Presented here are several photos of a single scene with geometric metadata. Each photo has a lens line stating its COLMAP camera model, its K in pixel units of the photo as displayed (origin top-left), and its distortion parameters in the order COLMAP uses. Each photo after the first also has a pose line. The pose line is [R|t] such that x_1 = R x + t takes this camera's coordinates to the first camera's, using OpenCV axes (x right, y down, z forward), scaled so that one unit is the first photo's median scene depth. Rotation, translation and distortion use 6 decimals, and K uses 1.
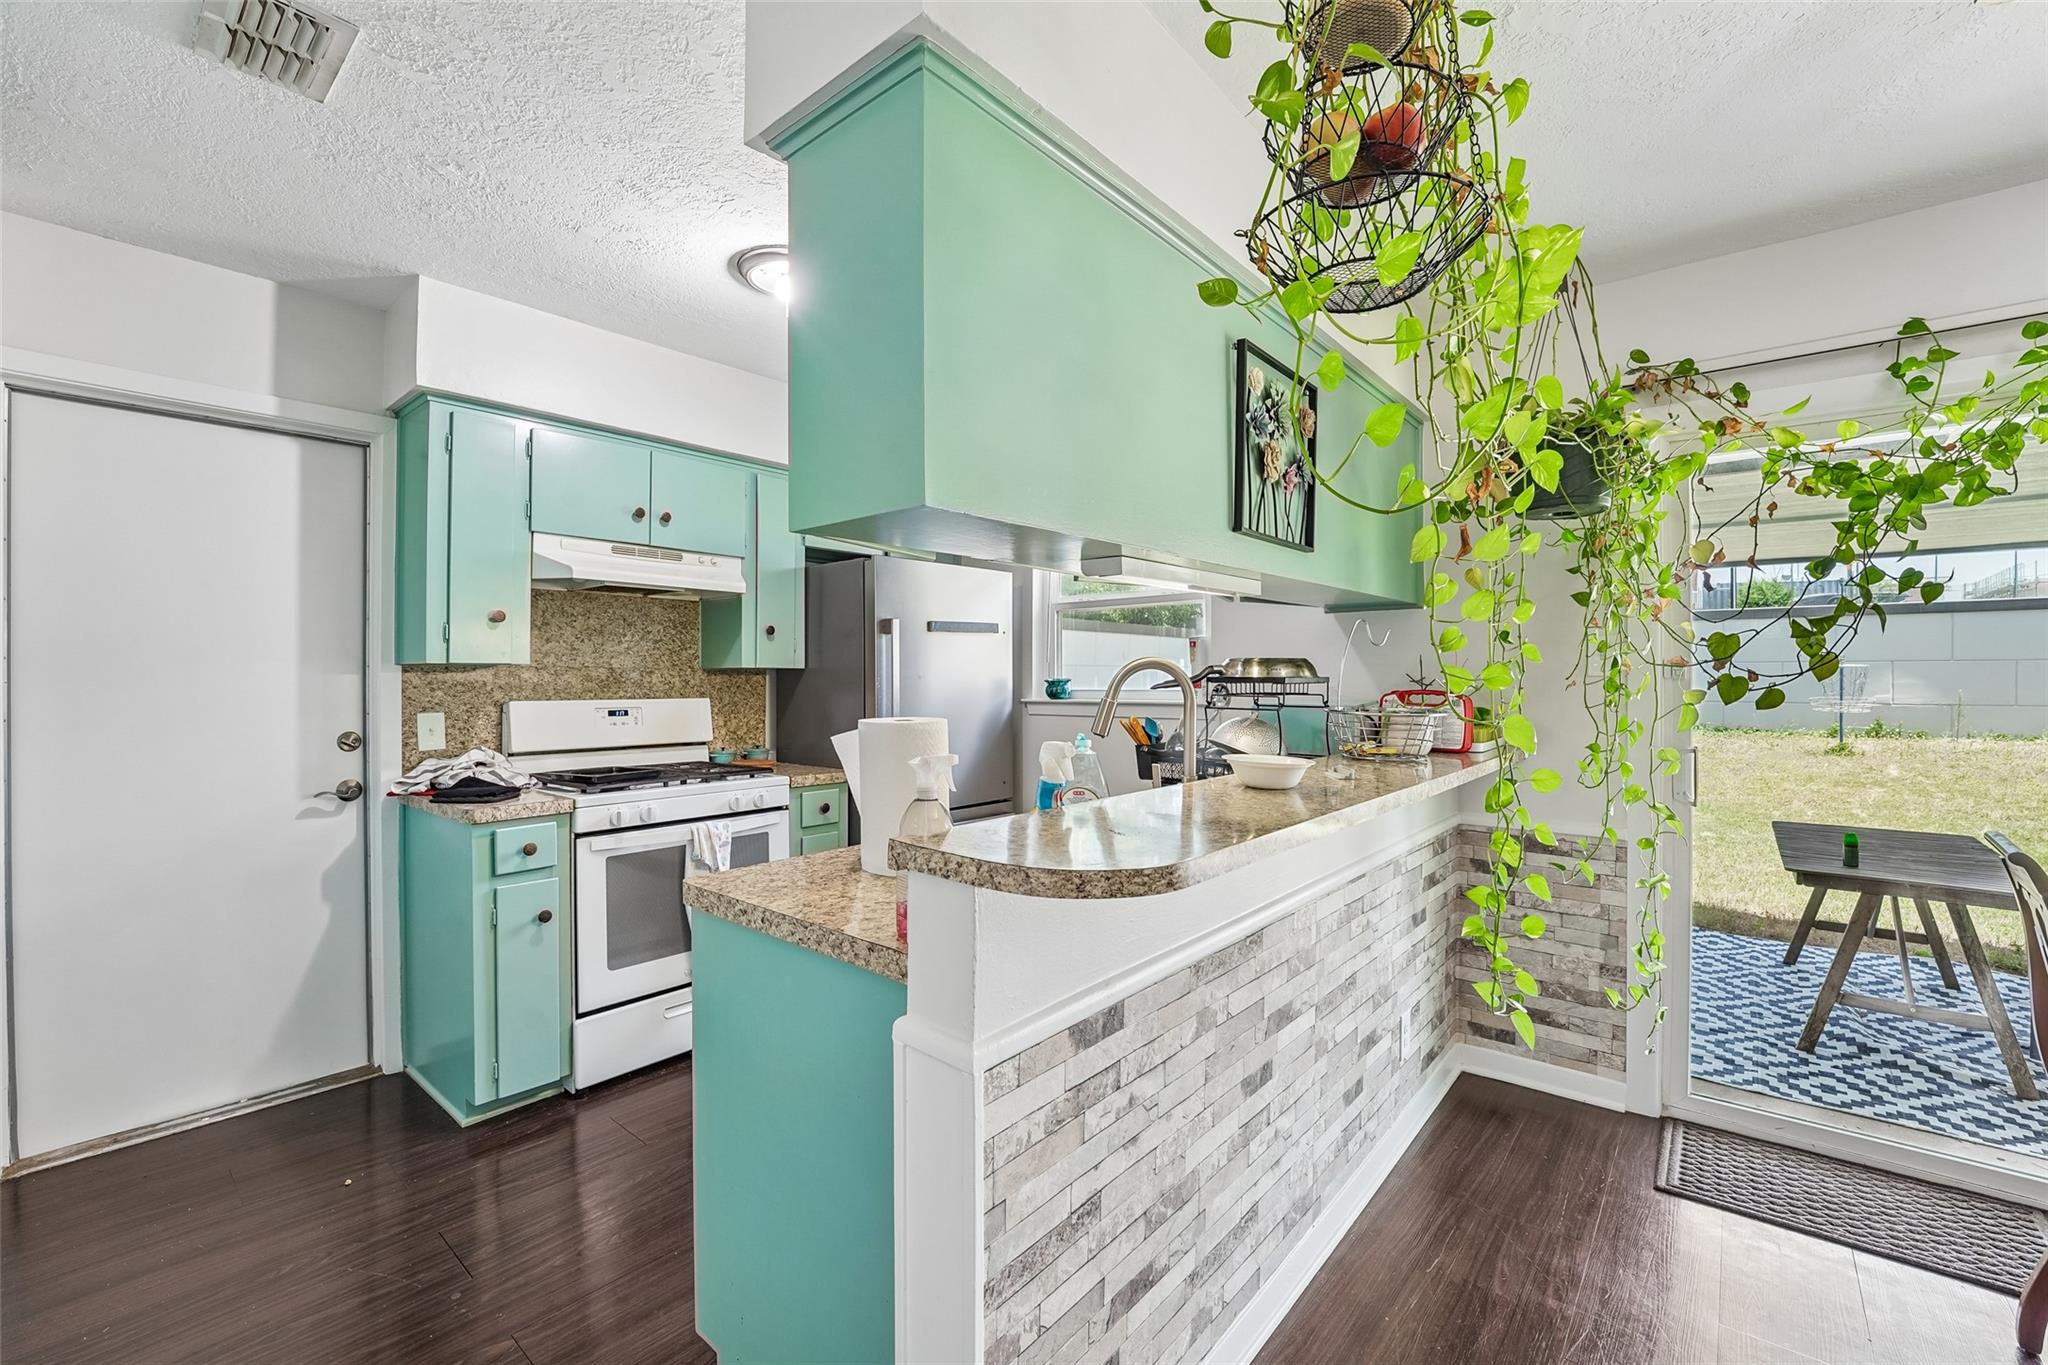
lens RADIAL K [[851.7, 0, 1020.1], [0, 851.7, 671.4], [0, 0, 1]] dist [-0.021570, 0.000301]
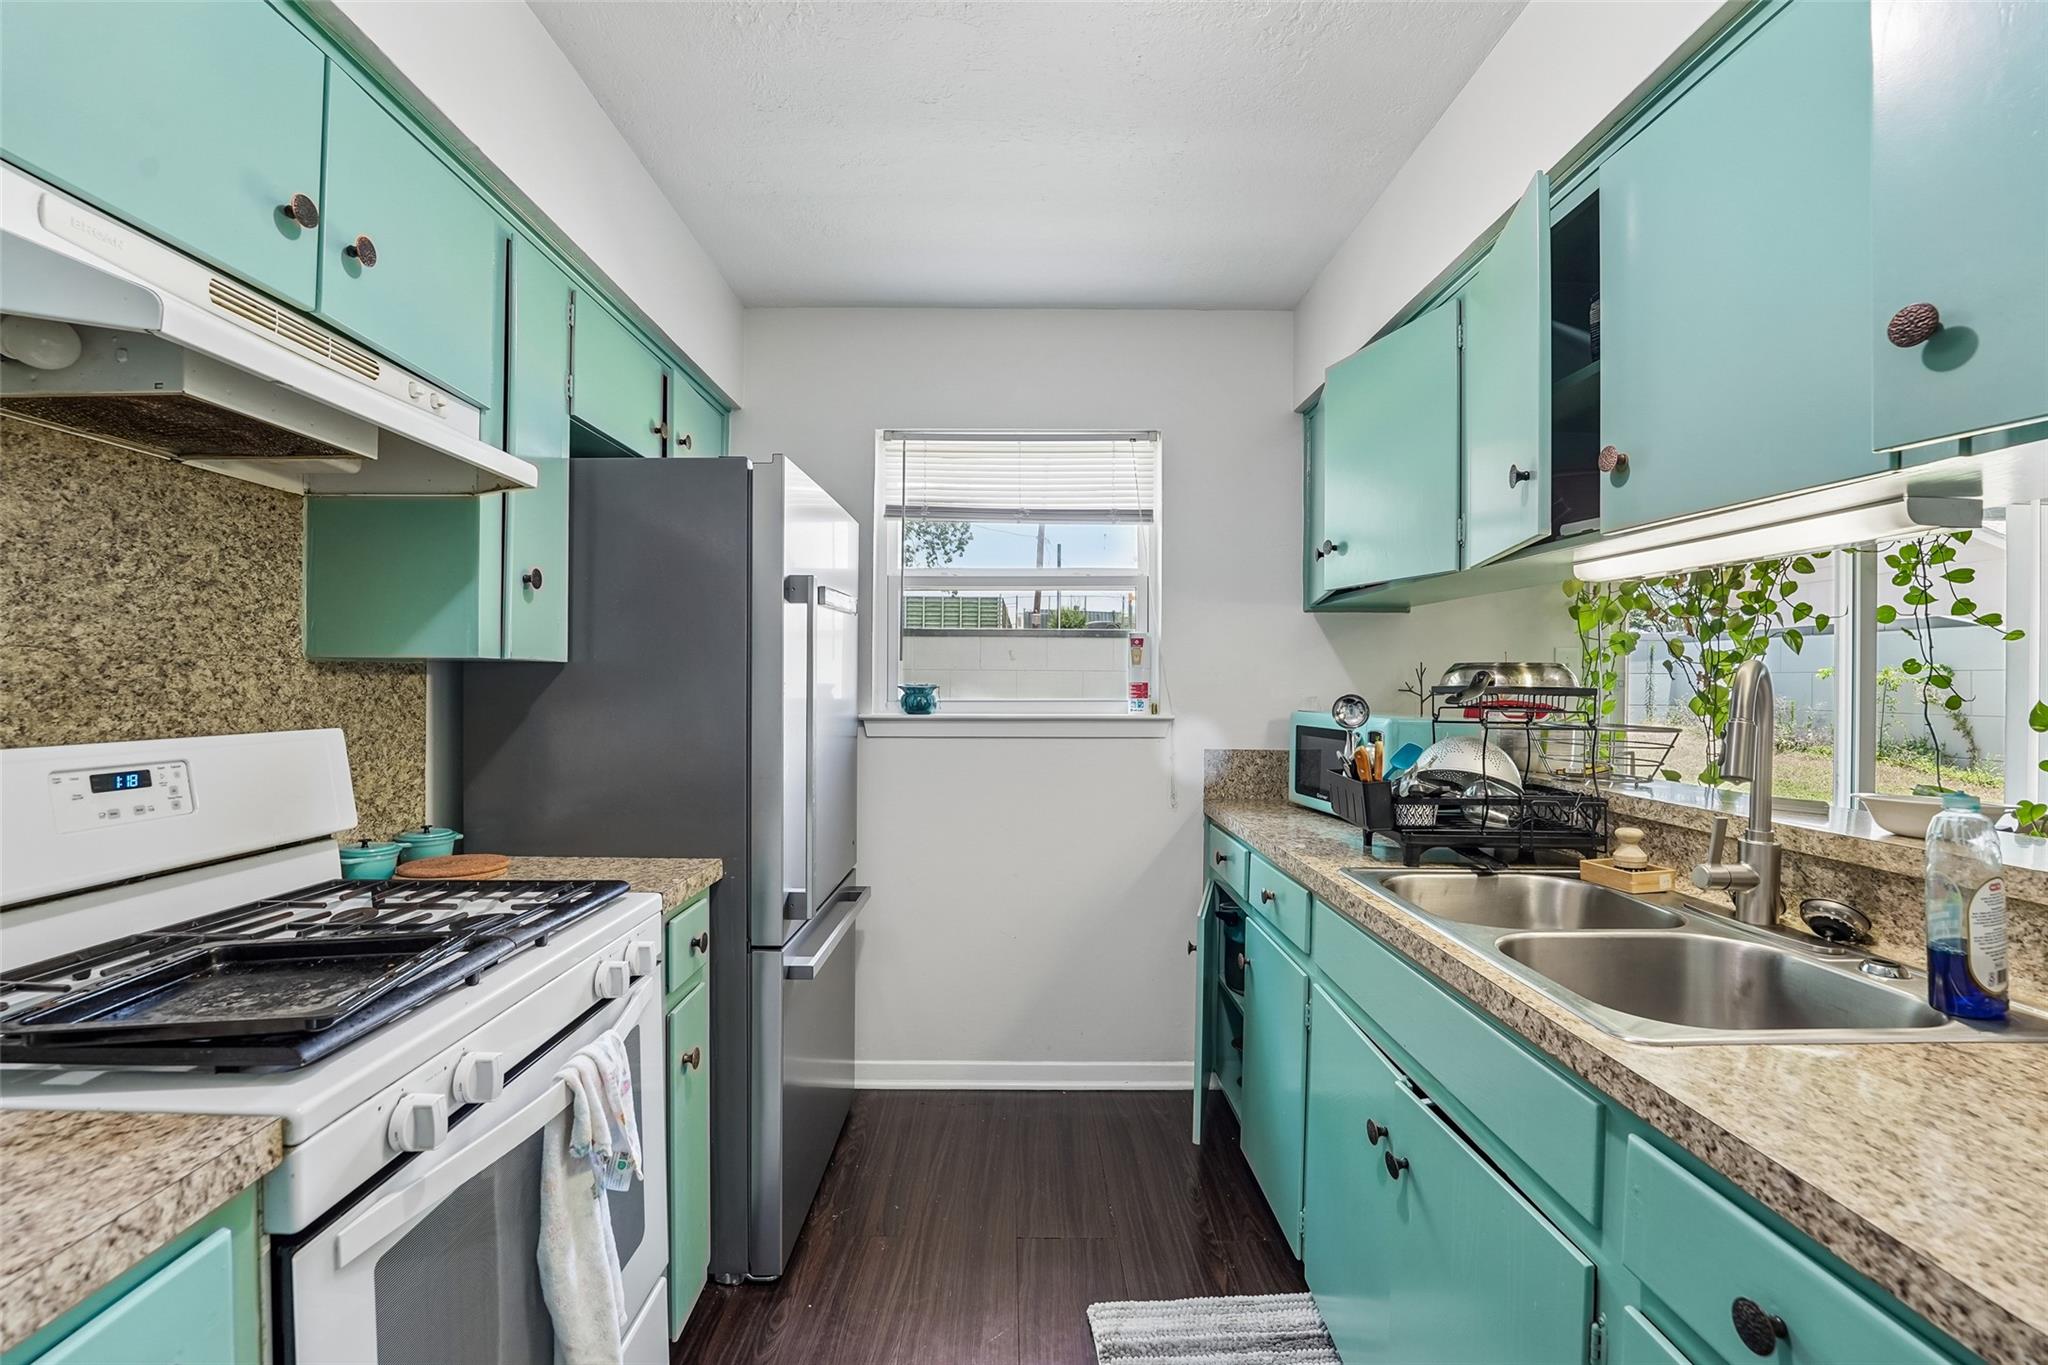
lens RADIAL K [[863.3, 0, 1011.9], [0, 863.3, 673.0], [0, 0, 1]] dist [-0.020394, 0.000208]
pose [[0.760898, 0.011389, 0.648771, -0.482446], [-0.010190, 0.999932, -0.005602, 0.003769], [-0.648791, -0.002348, 0.760963, 0.578448]]
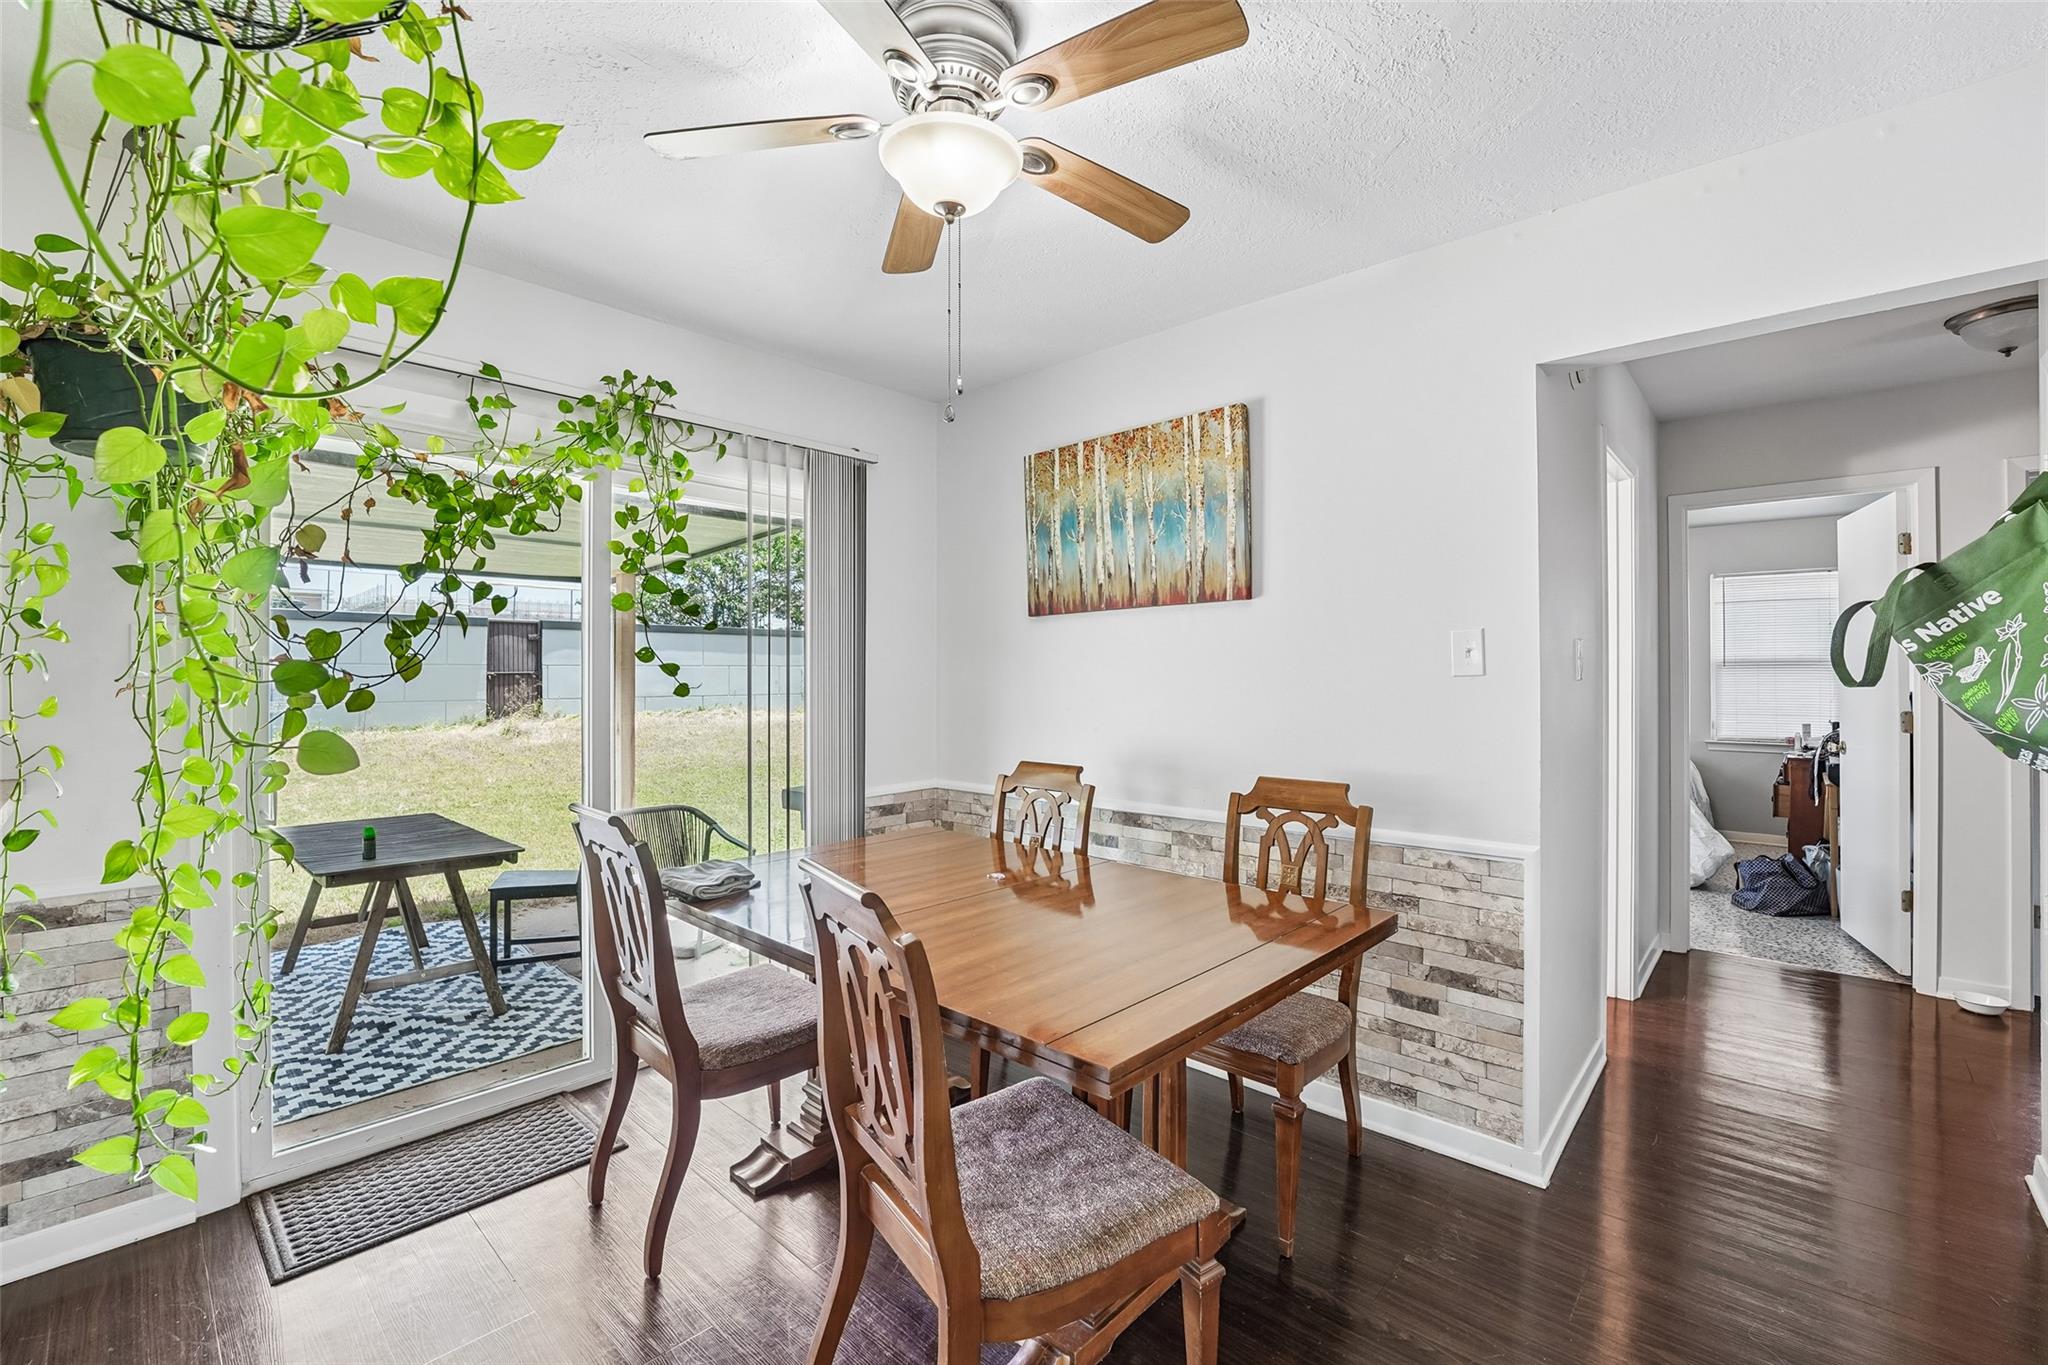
lens RADIAL K [[863.3, 0, 1011.9], [0, 863.3, 673.0], [0, 0, 1]] dist [-0.020394, 0.000208]
pose [[0.051571, 0.004790, 0.998658, -0.038495], [-0.005178, 0.999976, -0.004529, 0.000923], [-0.998656, -0.004938, 0.051594, 0.155673]]
